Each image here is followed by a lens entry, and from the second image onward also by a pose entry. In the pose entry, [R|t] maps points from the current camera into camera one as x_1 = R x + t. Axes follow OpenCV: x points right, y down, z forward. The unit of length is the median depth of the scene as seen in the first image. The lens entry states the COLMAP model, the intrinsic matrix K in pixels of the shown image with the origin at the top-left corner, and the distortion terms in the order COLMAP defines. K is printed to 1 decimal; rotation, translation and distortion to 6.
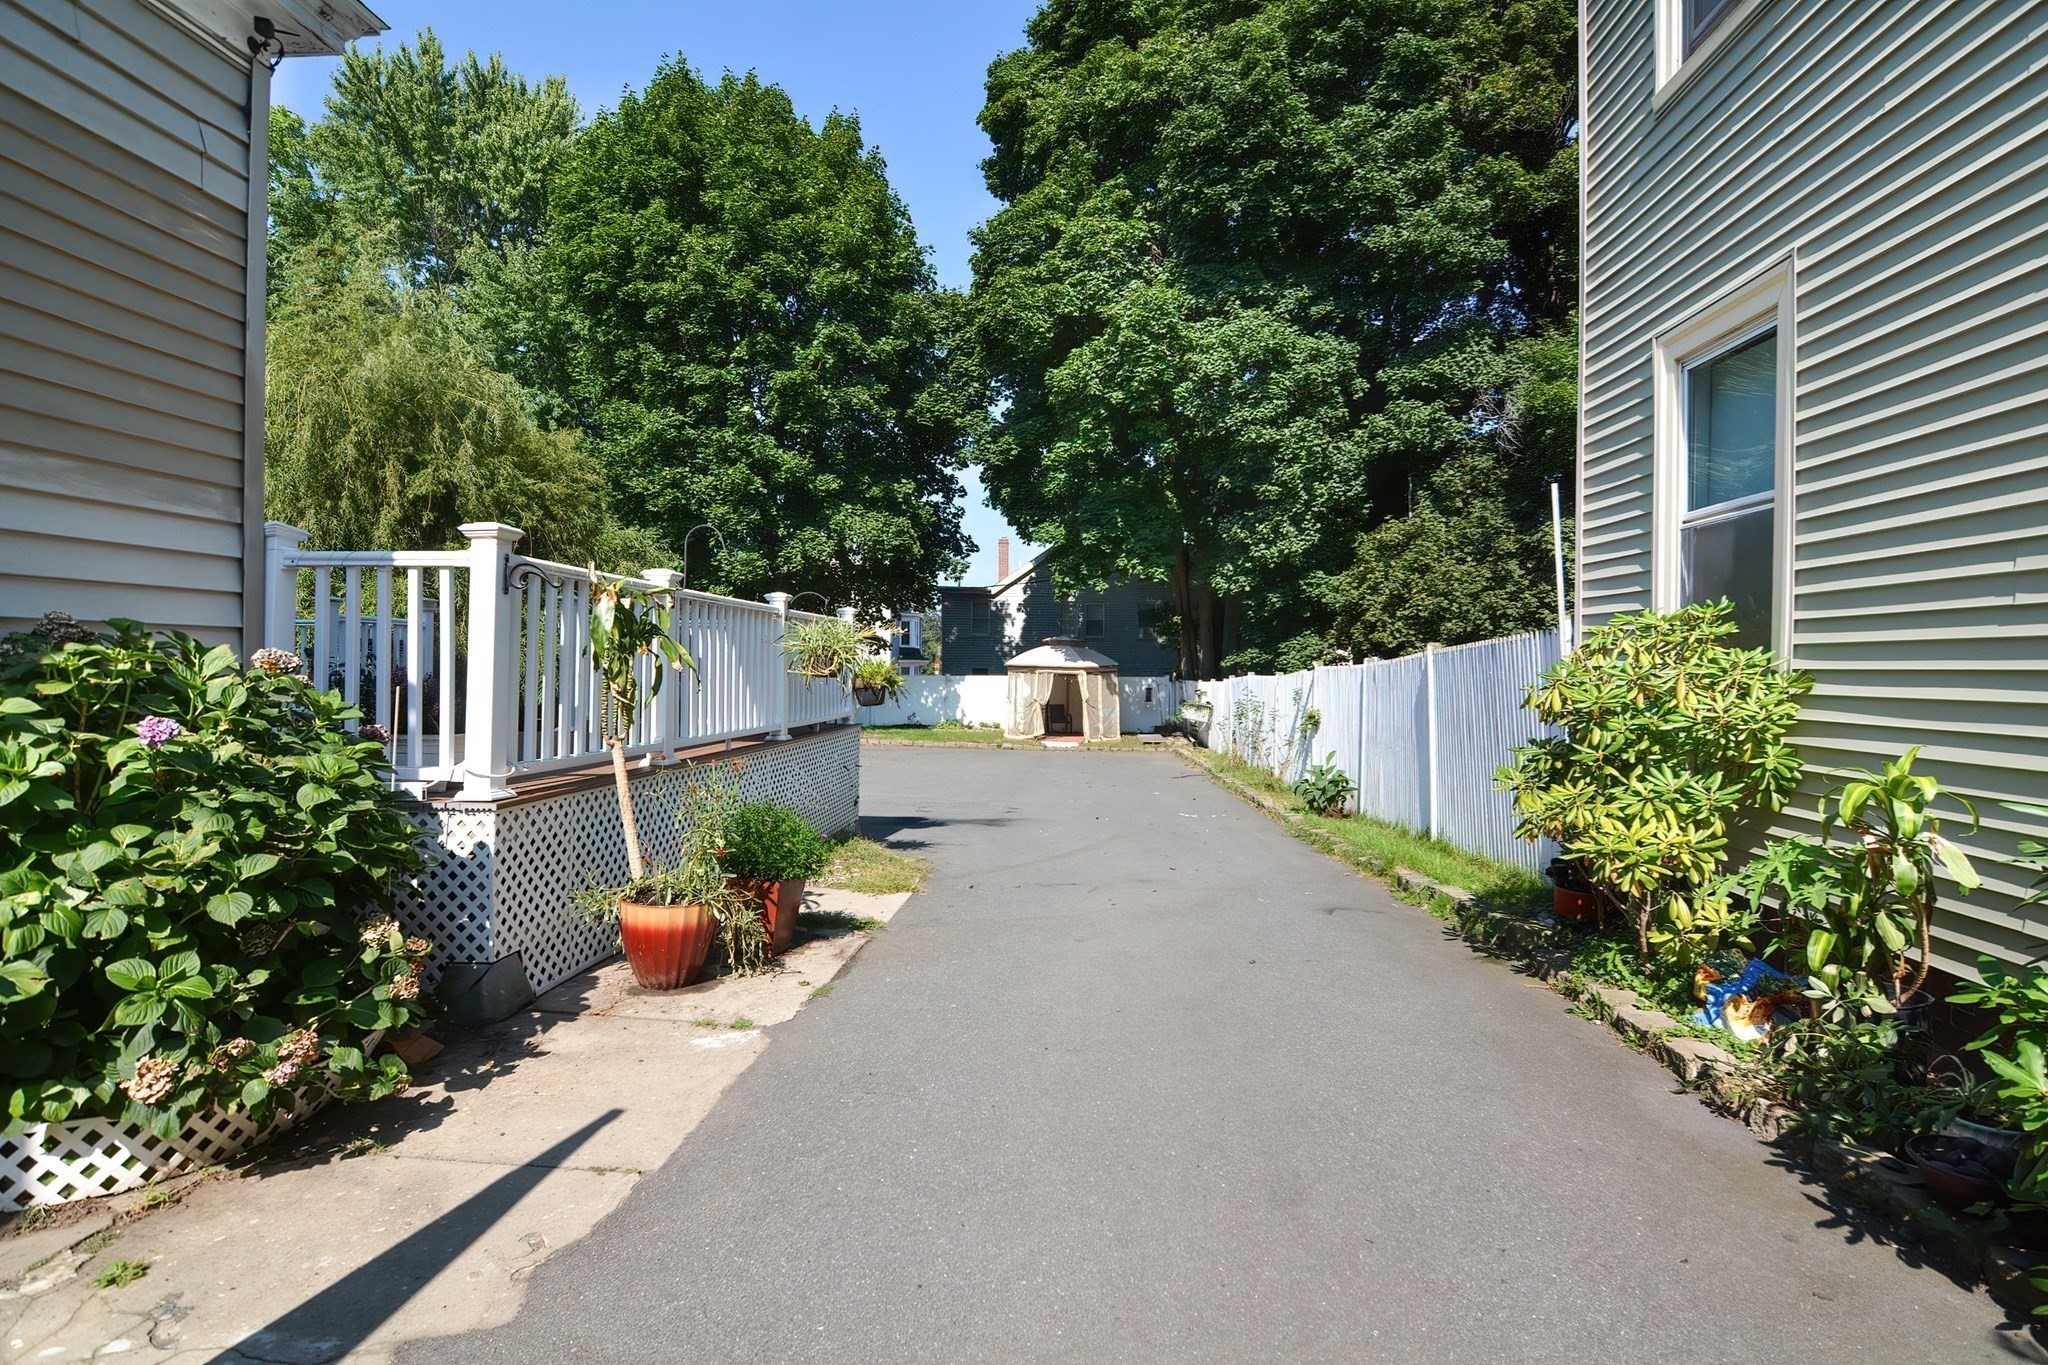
lens RADIAL K [[1012.5, 0, 1061.0], [0, 1012.5, 682.2], [0, 0, 1]] dist [-0.011270, -0.008004]
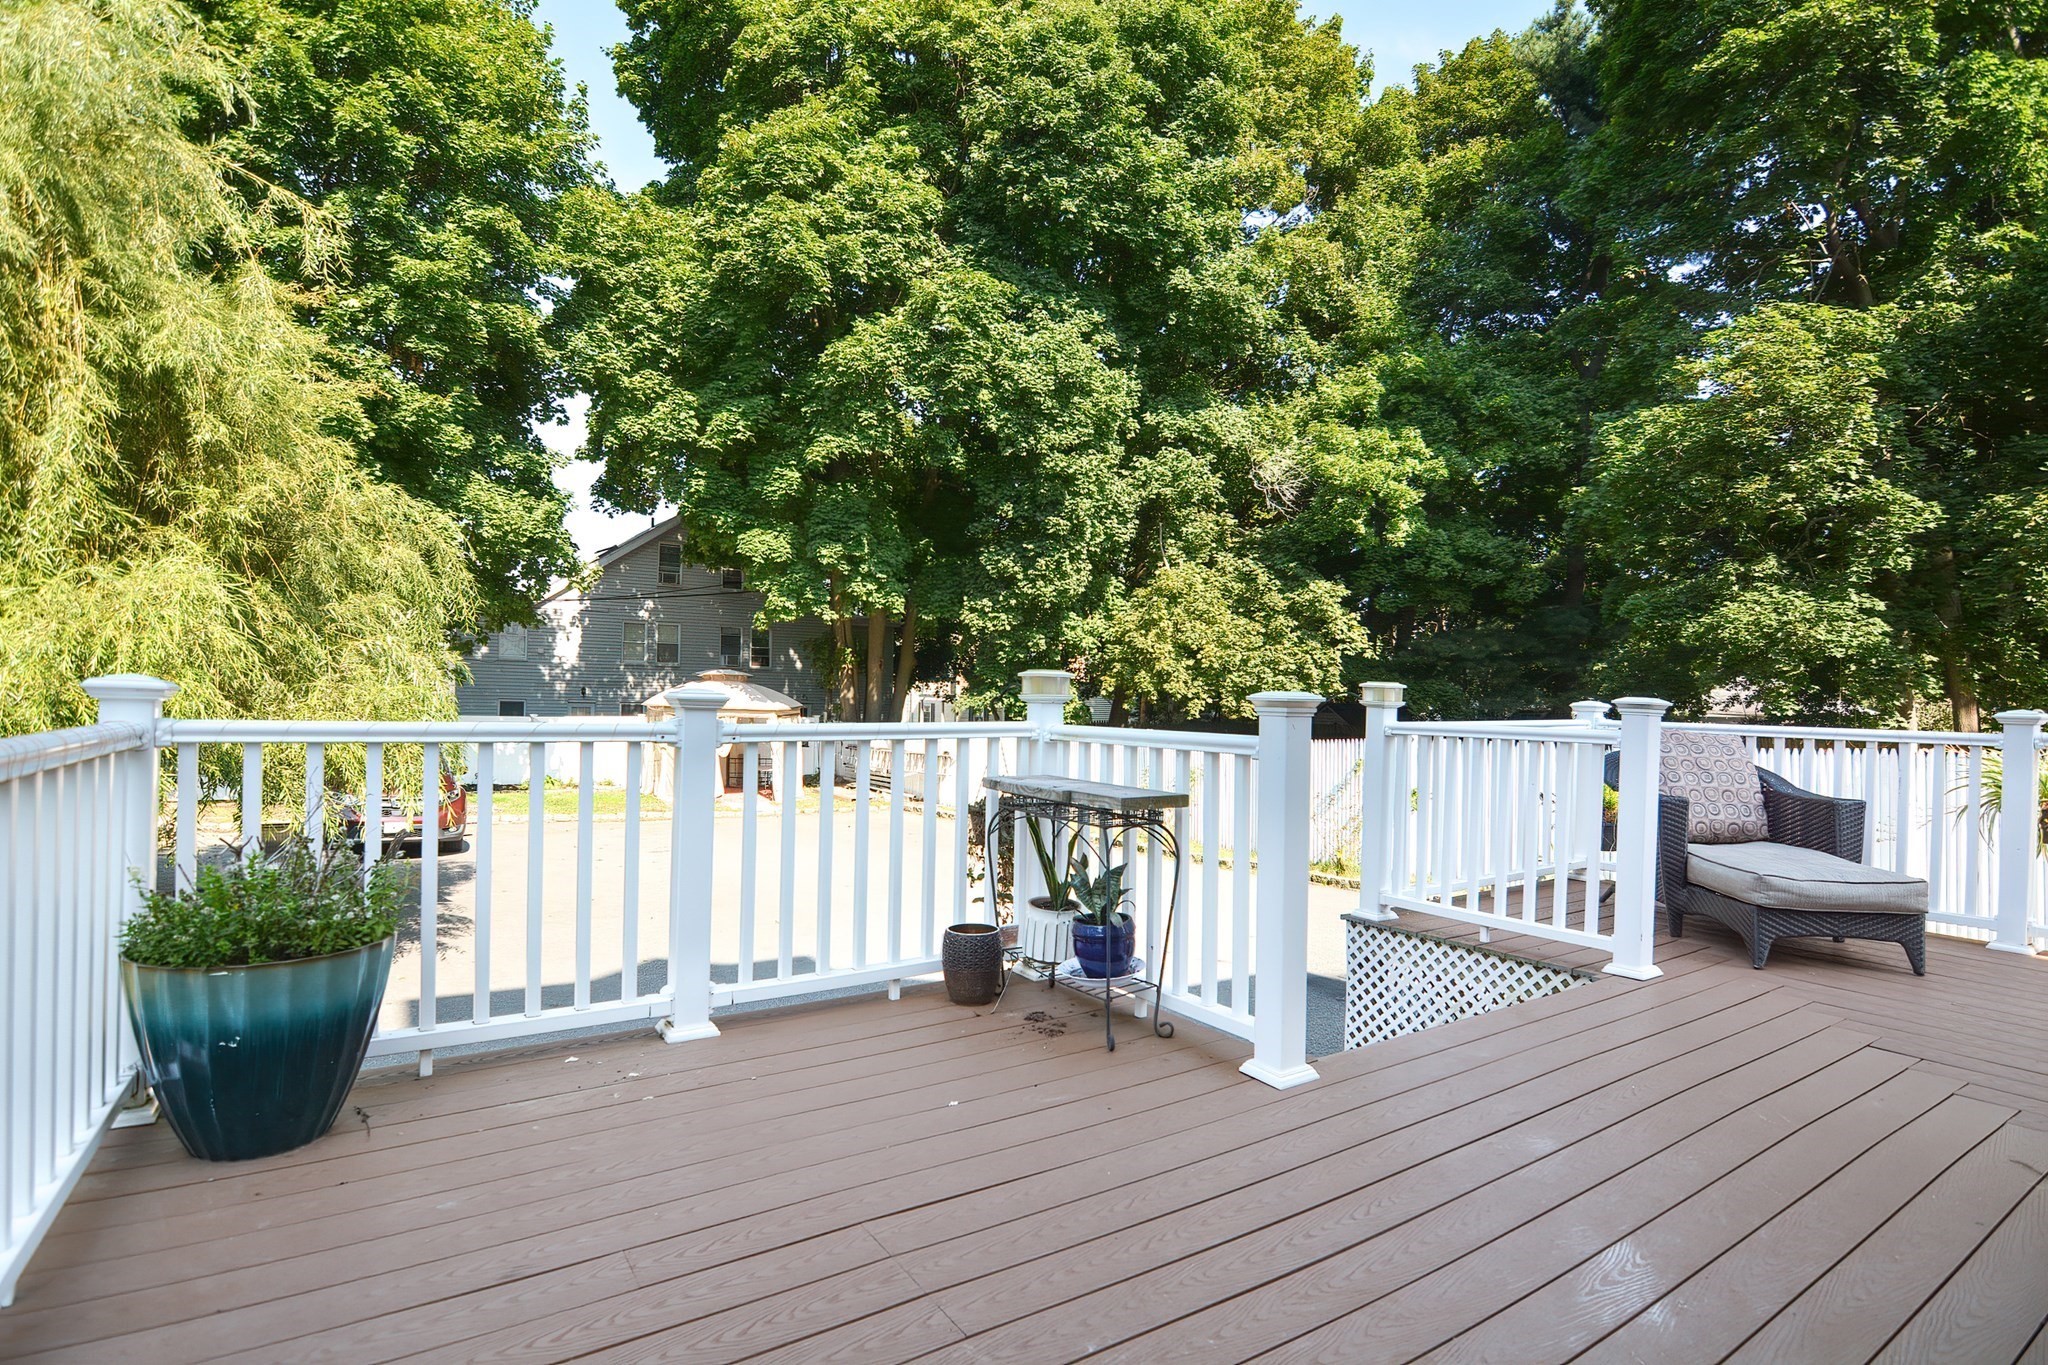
lens RADIAL K [[1012.5, 0, 1029.8], [0, 1012.5, 702.5], [0, 0, 1]] dist [-0.011270, -0.008004]
pose [[0.819346, 0.005932, 0.573269, -0.325790], [-0.007817, 0.999969, 0.000826, -0.026786], [-0.573246, -0.005158, 0.819367, 0.249968]]
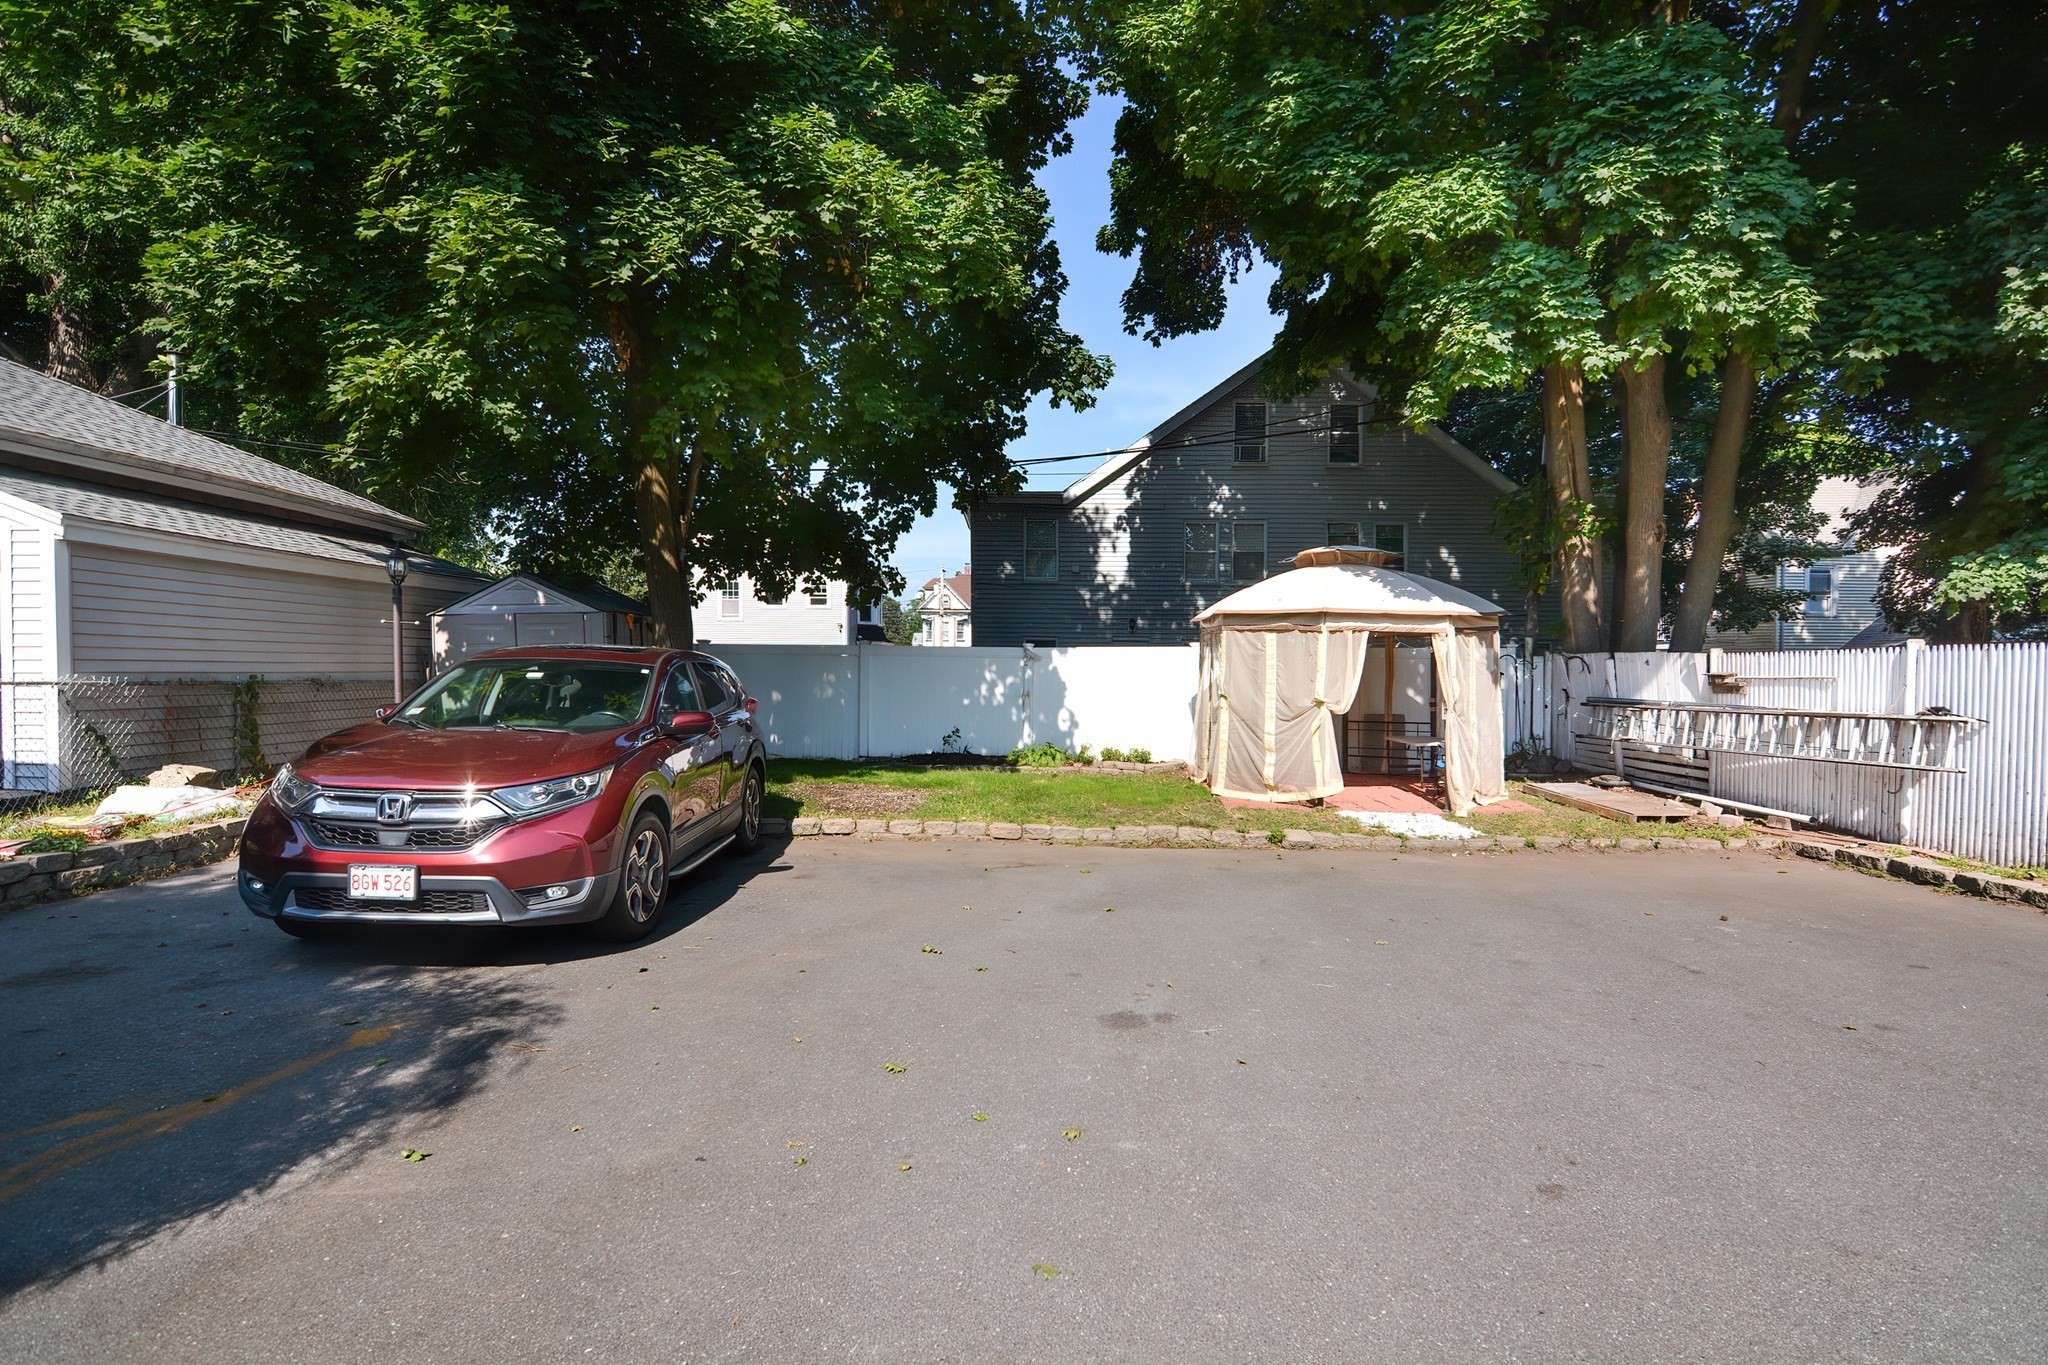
lens RADIAL K [[1012.5, 0, 1029.8], [0, 1012.5, 698.2], [0, 0, 1]] dist [-0.011270, -0.008004]
pose [[0.999450, -0.004223, 0.032902, -0.172410], [0.003454, 0.999720, 0.023396, 0.008364], [-0.032991, -0.023269, 0.999185, 0.737893]]
